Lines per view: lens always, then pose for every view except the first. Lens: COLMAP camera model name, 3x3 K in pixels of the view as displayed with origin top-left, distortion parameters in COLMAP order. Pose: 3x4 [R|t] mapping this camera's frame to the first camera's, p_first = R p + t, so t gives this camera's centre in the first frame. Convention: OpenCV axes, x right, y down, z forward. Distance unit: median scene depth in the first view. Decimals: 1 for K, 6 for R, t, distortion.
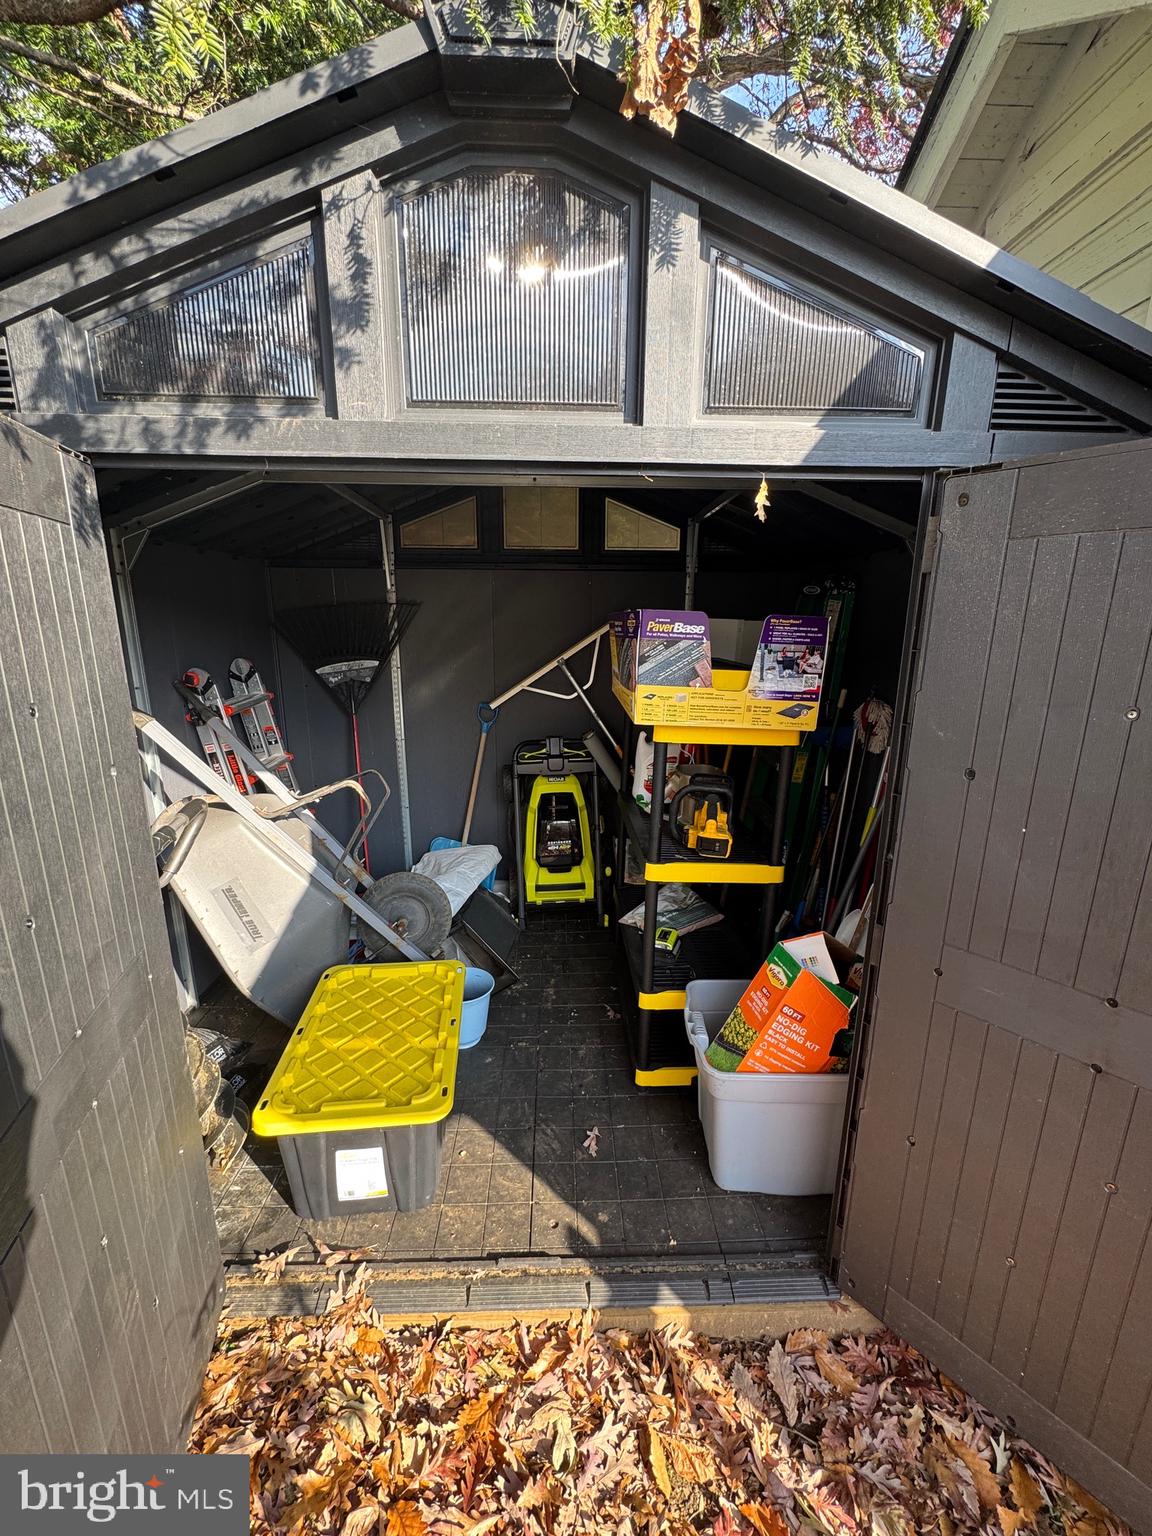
lens RADIAL K [[604.9, 0, 581.6], [0, 604.9, 768.3], [0, 0, 1]] dist [-0.000719, 0.000315]
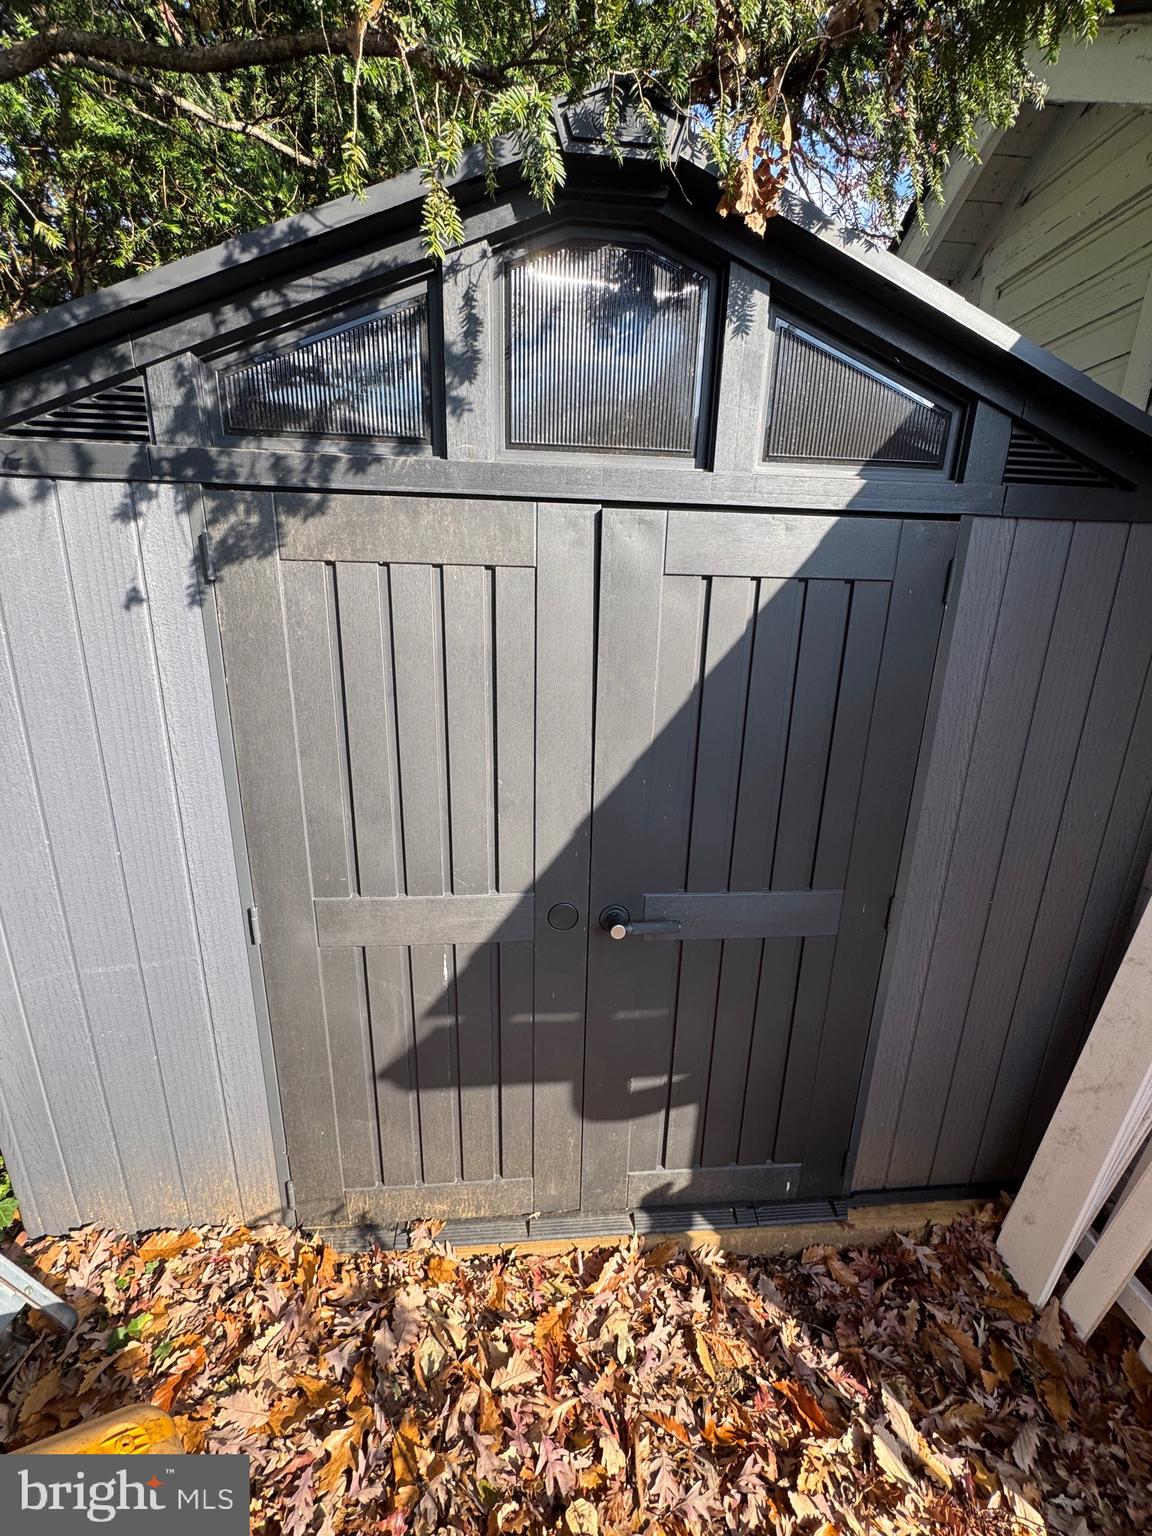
lens RADIAL K [[610.7, 0, 576.0], [0, 610.7, 768.0], [0, 0, 1]] dist [0.001348, -0.000472]
pose [[0.998462, 0.002237, 0.055399, -0.204320], [-0.004193, 0.999371, 0.035206, -0.041239], [-0.055285, -0.035384, 0.997843, -0.149220]]
